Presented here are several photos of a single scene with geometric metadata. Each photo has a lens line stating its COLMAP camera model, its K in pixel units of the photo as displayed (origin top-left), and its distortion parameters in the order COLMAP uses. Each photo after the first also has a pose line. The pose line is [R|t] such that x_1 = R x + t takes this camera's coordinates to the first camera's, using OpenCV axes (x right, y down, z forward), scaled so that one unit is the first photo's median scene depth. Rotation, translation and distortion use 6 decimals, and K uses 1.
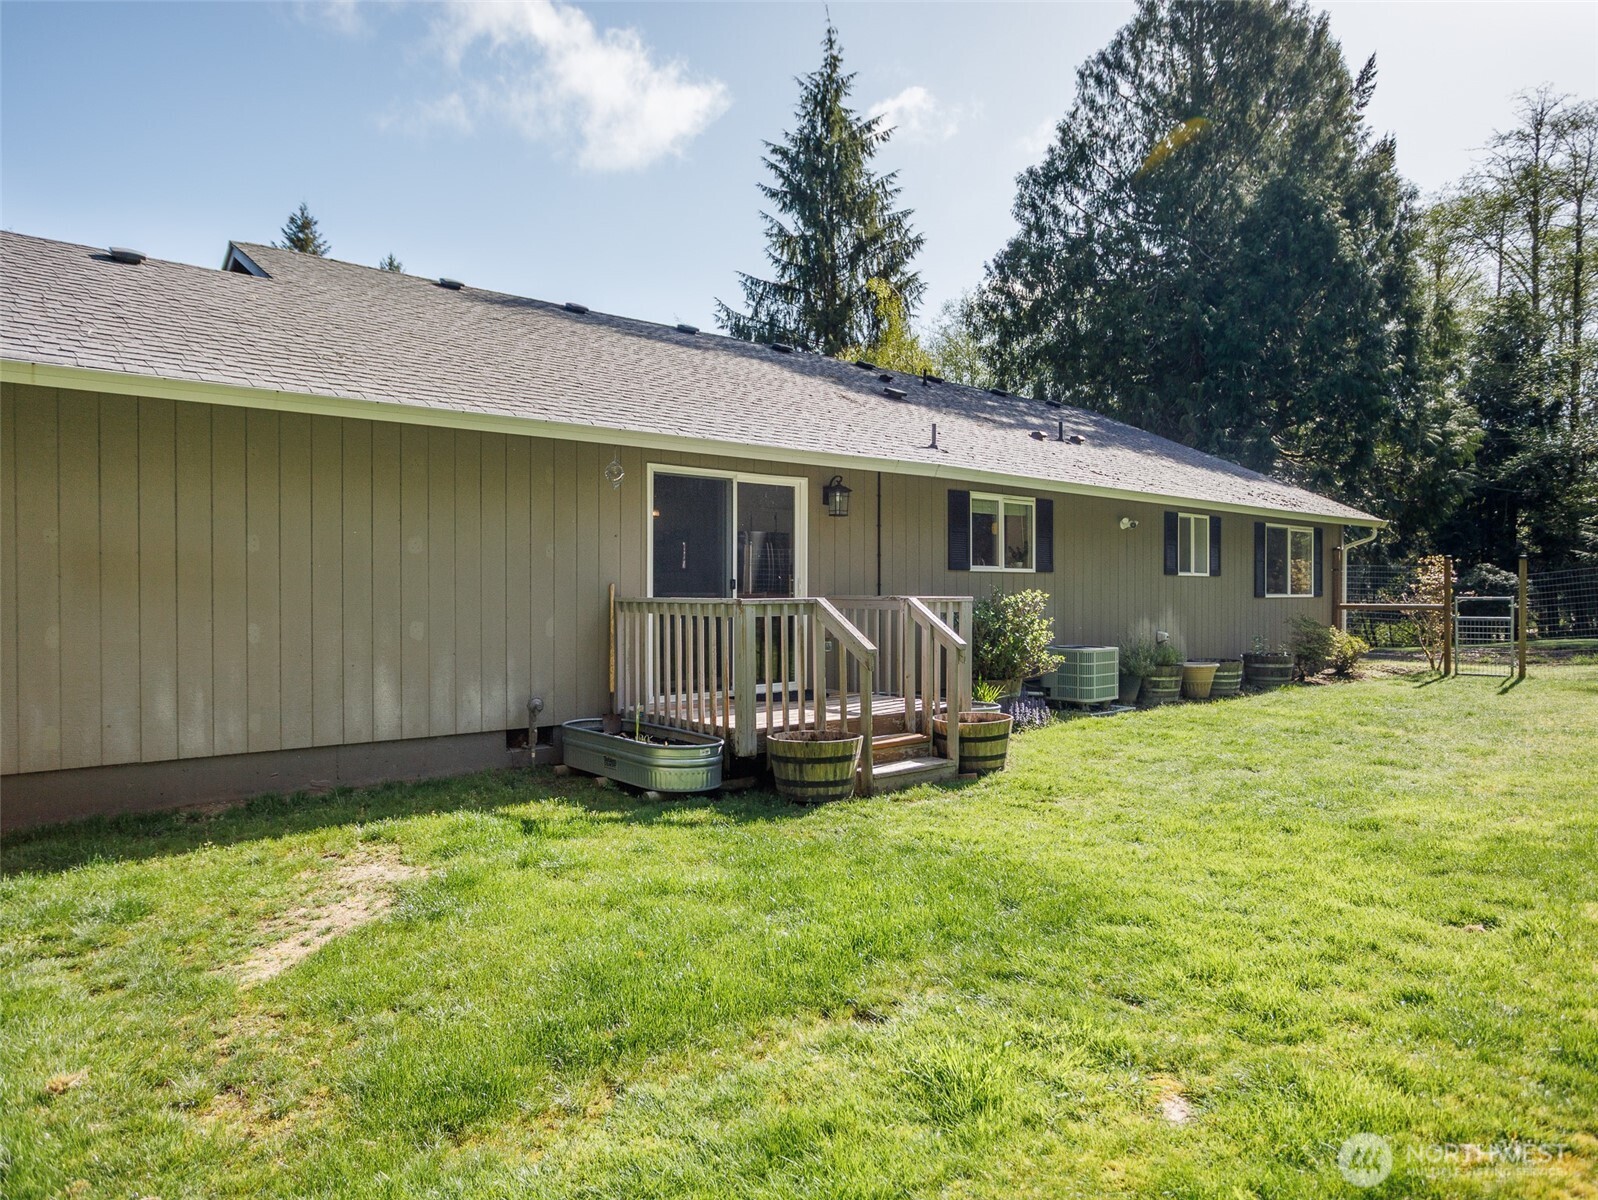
lens RADIAL K [[1030.3, 0, 792.6], [0, 1030.3, 596.4], [0, 0, 1]] dist [-0.033687, 0.044554]
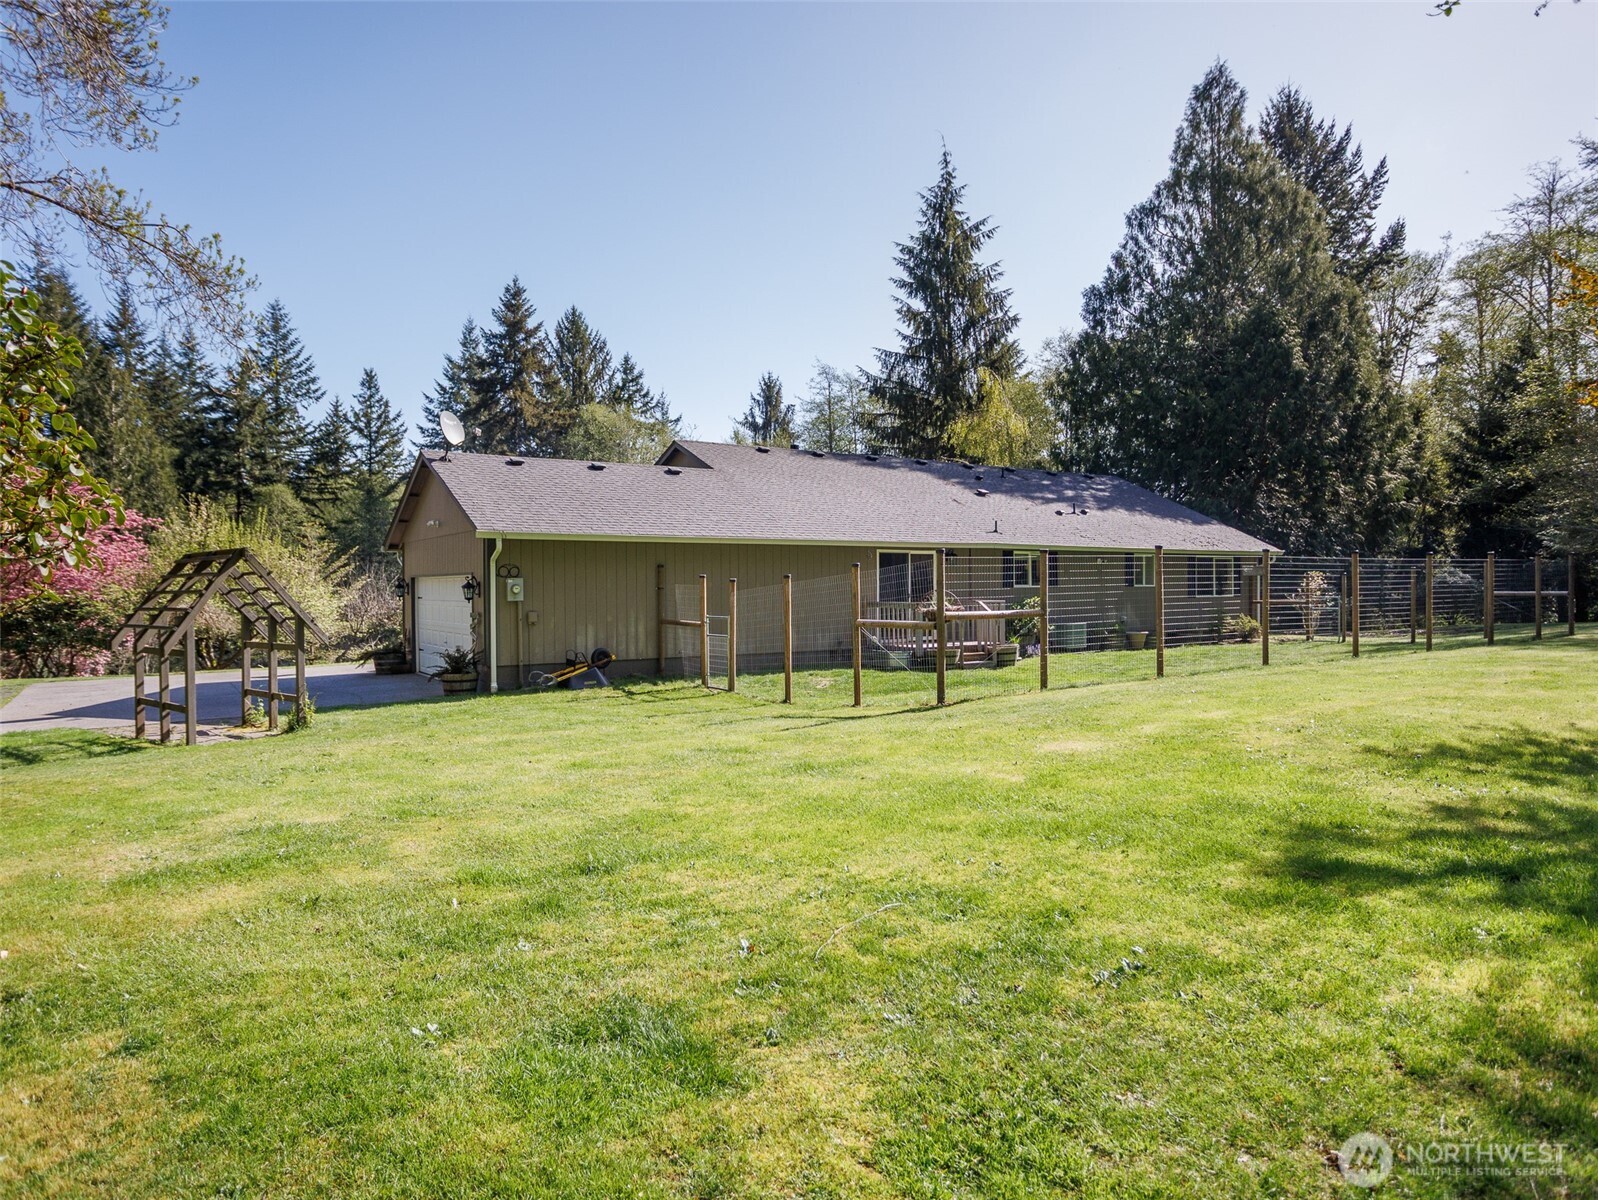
lens RADIAL K [[952.2, 0, 799.1], [0, 952.2, 577.7], [0, 0, 1]] dist [-0.032099, -0.000675]
pose [[0.992810, -0.005206, -0.119583, -0.007267], [0.003469, 0.999886, -0.014725, -0.003394], [0.119646, 0.014204, 0.992715, -0.203841]]
